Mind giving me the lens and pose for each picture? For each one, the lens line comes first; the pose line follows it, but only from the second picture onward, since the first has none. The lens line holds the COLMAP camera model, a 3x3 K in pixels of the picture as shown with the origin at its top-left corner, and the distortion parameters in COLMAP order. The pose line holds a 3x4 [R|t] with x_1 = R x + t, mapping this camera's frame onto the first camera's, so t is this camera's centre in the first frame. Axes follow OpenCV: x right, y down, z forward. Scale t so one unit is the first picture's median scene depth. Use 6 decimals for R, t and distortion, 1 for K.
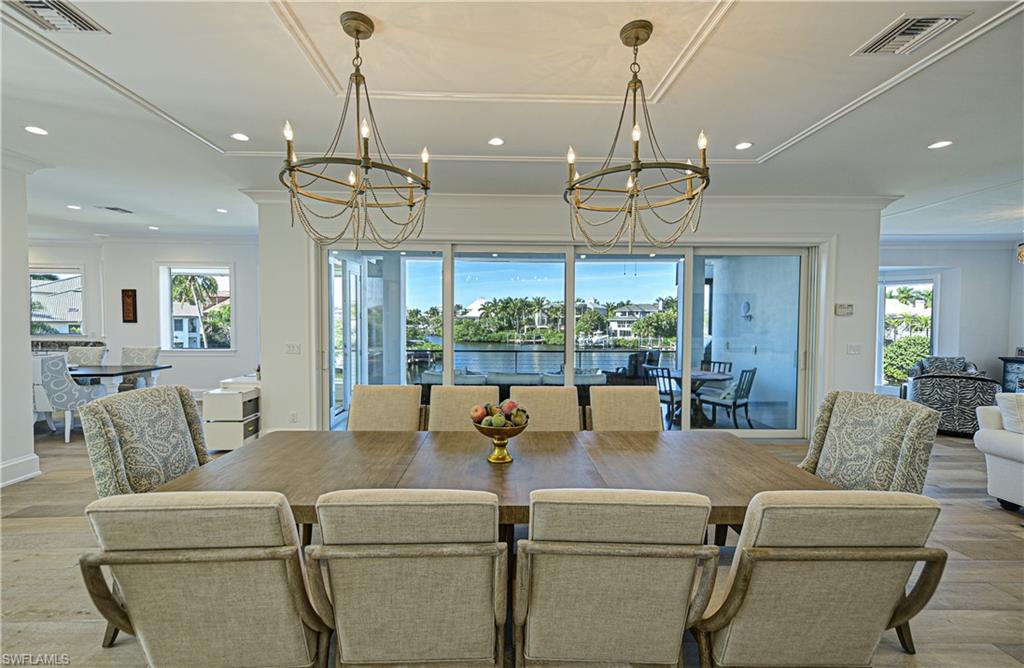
lens RADIAL K [[410.2, 0, 505.1], [0, 410.2, 335.4], [0, 0, 1]] dist [0.008192, 0.001156]
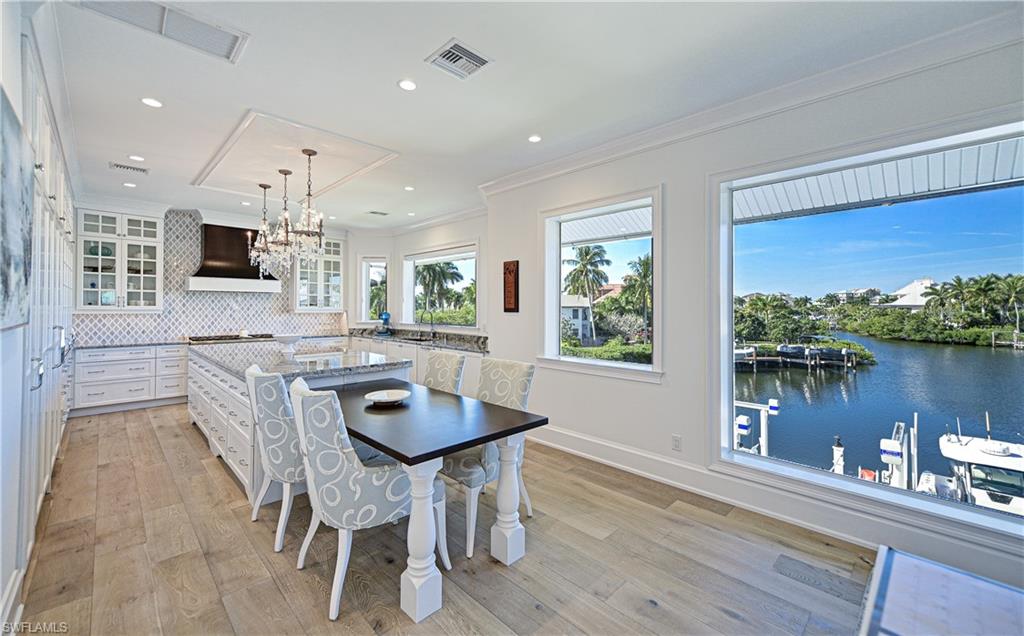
lens RADIAL K [[405.7, 0, 503.8], [0, 405.7, 305.8], [0, 0, 1]] dist [0.010586, -0.001051]
pose [[0.663091, -0.006493, -0.748511, -0.042783], [-0.028832, 0.998999, -0.034209, -0.001841], [0.747983, 0.044265, 0.662240, 0.055715]]
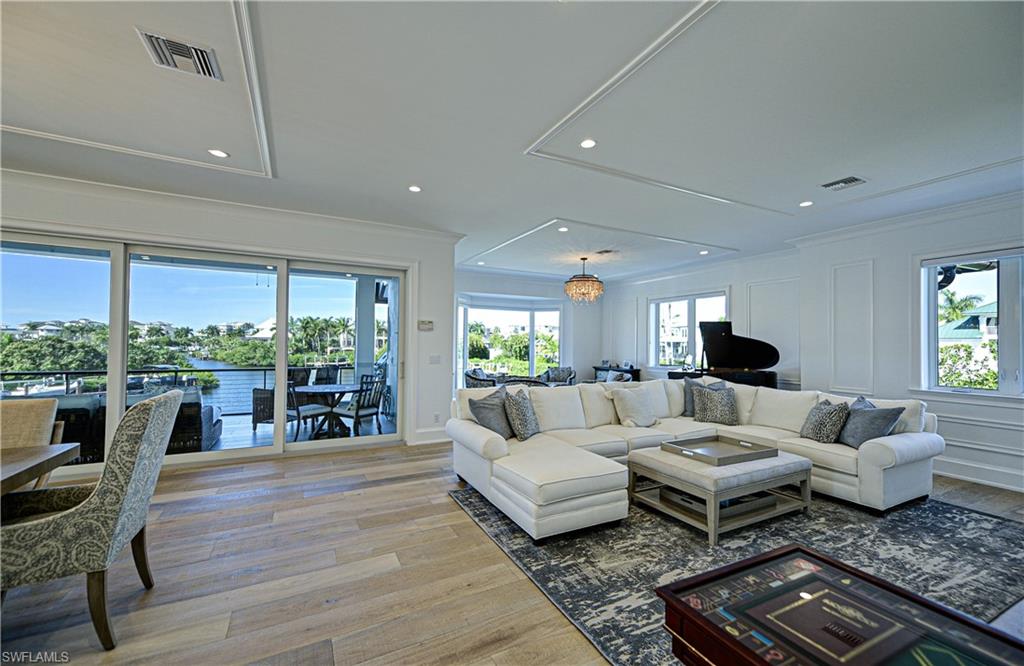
lens RADIAL K [[410.2, 0, 507.5], [0, 410.2, 334.8], [0, 0, 1]] dist [0.008192, 0.001156]
pose [[0.901783, 0.014197, 0.431955, 0.033405], [0.009829, 0.998528, -0.053337, 0.001732], [-0.432077, 0.052344, 0.900317, -0.008547]]
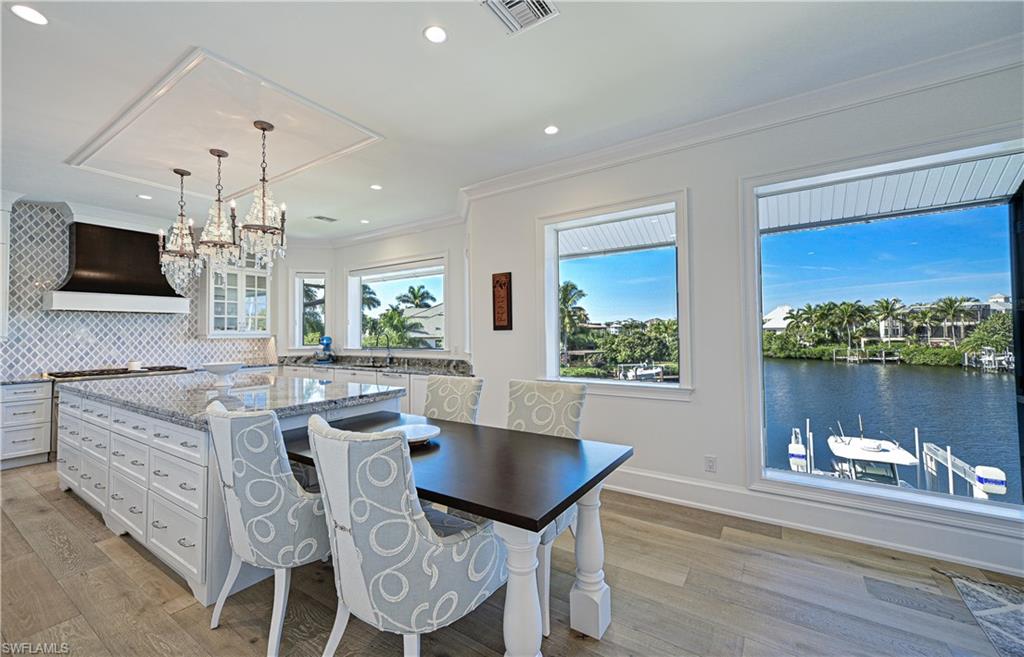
lens RADIAL K [[409.3, 0, 508.6], [0, 409.3, 324.5], [0, 0, 1]] dist [0.010590, 0.000538]
pose [[0.804574, -0.028462, -0.593170, -0.055042], [-0.007401, 0.998293, -0.057939, -0.000558], [0.593806, 0.051006, 0.802990, 0.053323]]
